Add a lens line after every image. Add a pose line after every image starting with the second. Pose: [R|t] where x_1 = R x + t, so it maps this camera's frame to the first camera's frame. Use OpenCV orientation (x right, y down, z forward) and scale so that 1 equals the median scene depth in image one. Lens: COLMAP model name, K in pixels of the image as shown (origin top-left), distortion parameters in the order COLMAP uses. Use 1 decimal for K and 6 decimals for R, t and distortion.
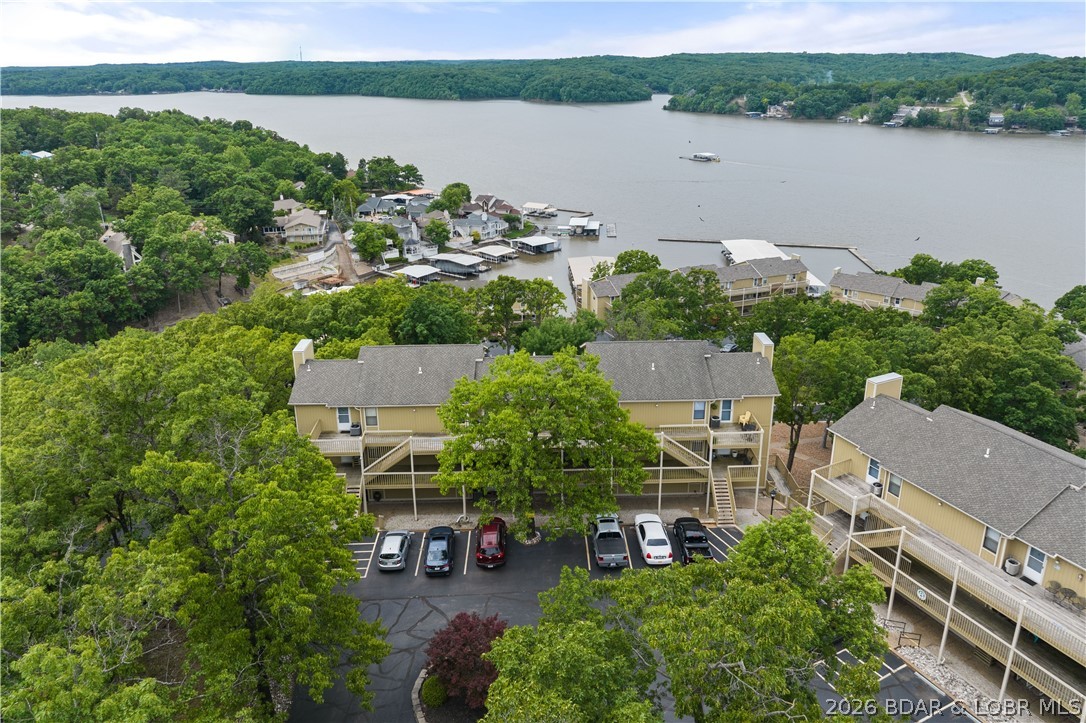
lens RADIAL K [[747.6, 0, 543.2], [0, 747.6, 337.4], [0, 0, 1]] dist [-0.057085, 0.025781]
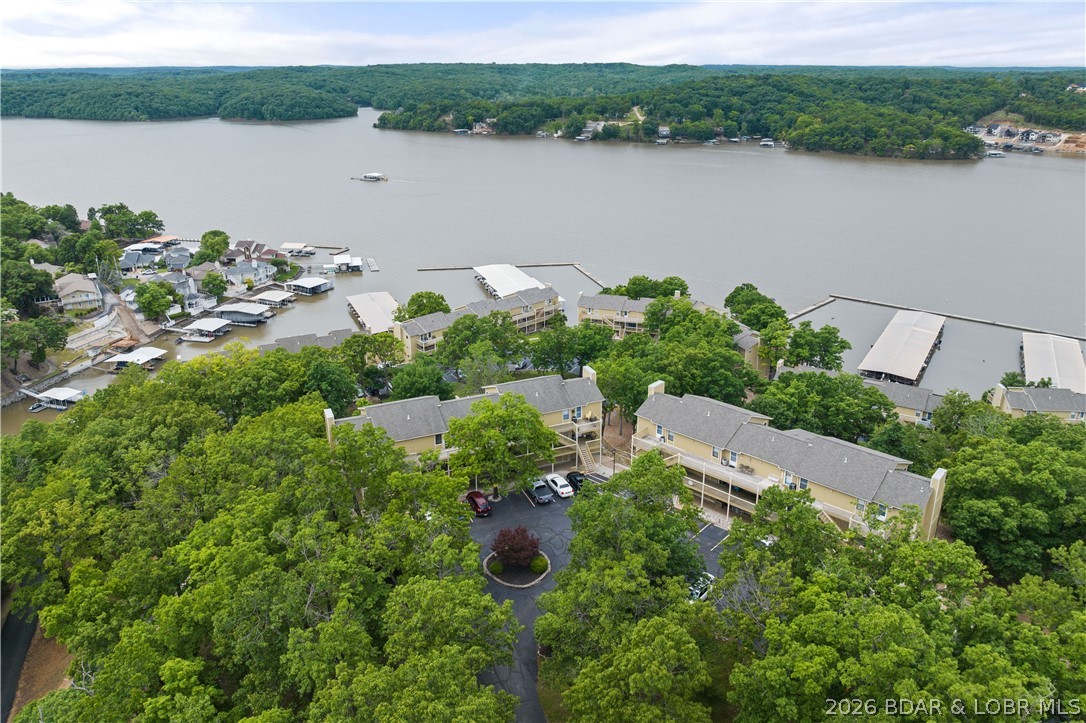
lens RADIAL K [[751.1, 0, 543.0], [0, 751.1, 361.5], [0, 0, 1]] dist [-0.034616, -0.001414]
pose [[0.925402, -0.129728, 0.356092, -0.103776], [0.120790, 0.991549, 0.047326, -0.026959], [-0.359222, -0.000783, 0.933252, -0.150123]]
